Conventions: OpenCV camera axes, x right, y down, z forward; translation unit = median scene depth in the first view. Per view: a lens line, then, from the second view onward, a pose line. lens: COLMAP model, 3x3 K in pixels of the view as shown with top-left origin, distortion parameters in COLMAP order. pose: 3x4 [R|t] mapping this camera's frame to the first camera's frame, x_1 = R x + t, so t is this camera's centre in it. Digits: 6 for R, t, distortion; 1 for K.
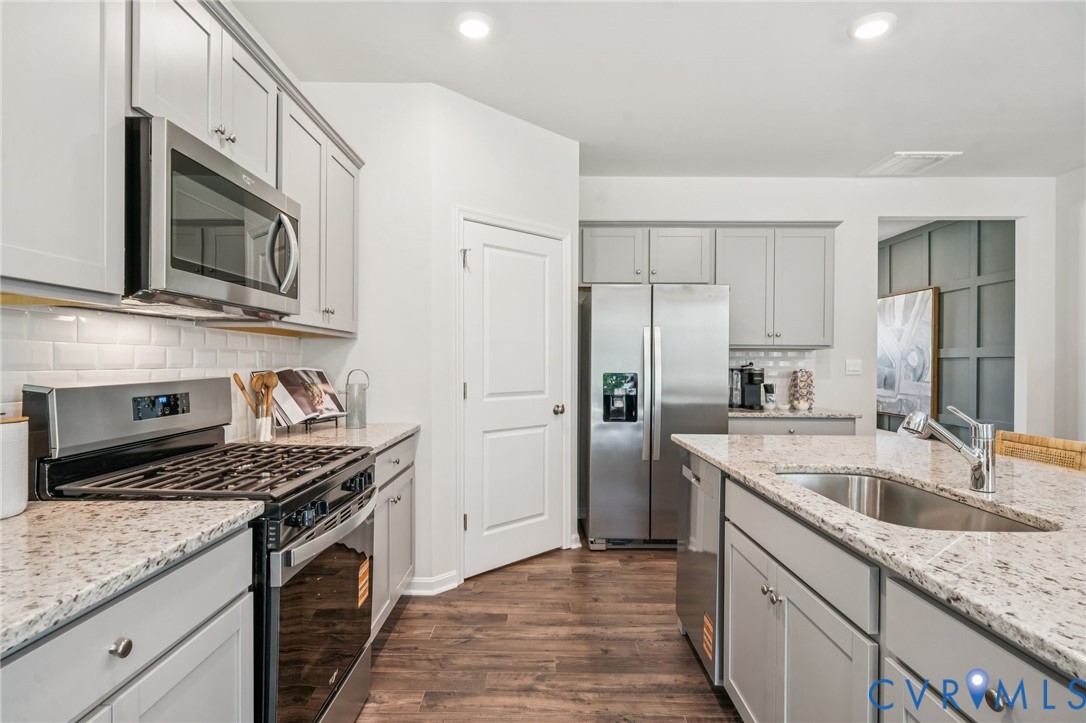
lens RADIAL K [[563.2, 0, 542.5], [0, 563.2, 362.6], [0, 0, 1]] dist [0.000132, 0.000011]
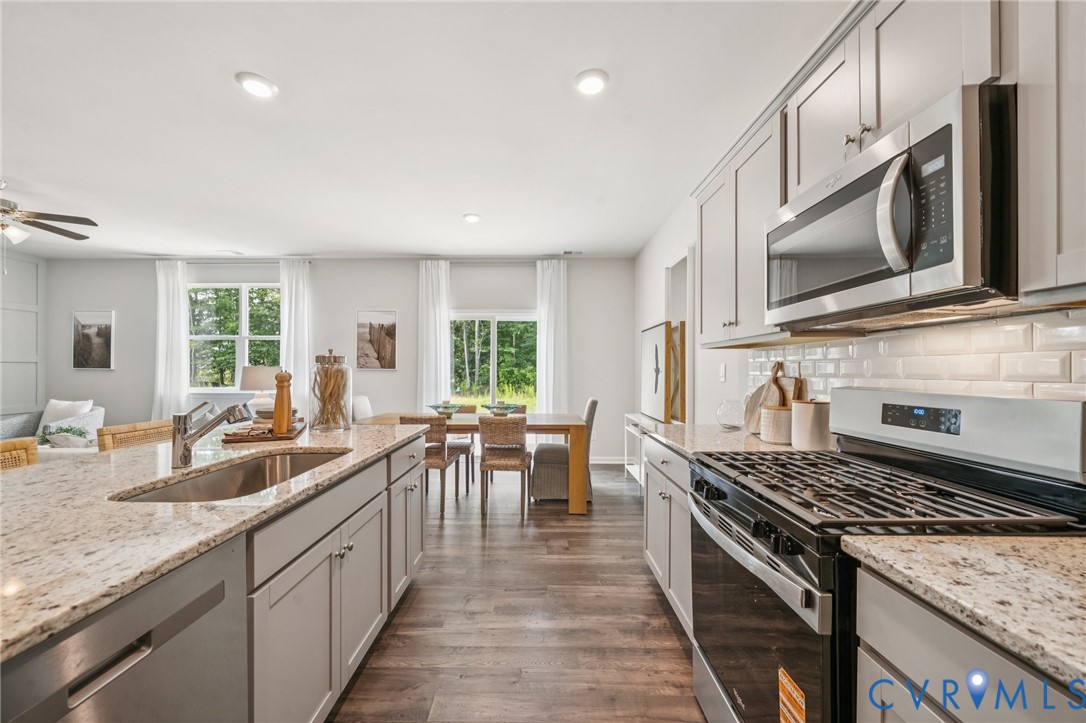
lens RADIAL K [[414.1, 0, 540.6], [0, 414.1, 367.6], [0, 0, 1]] dist [-0.000969, -0.000022]
pose [[-0.999850, -0.008246, 0.015247, -0.041904], [-0.008409, 0.999908, -0.010611, 0.004039], [-0.015158, -0.010738, -0.999827, 1.712410]]
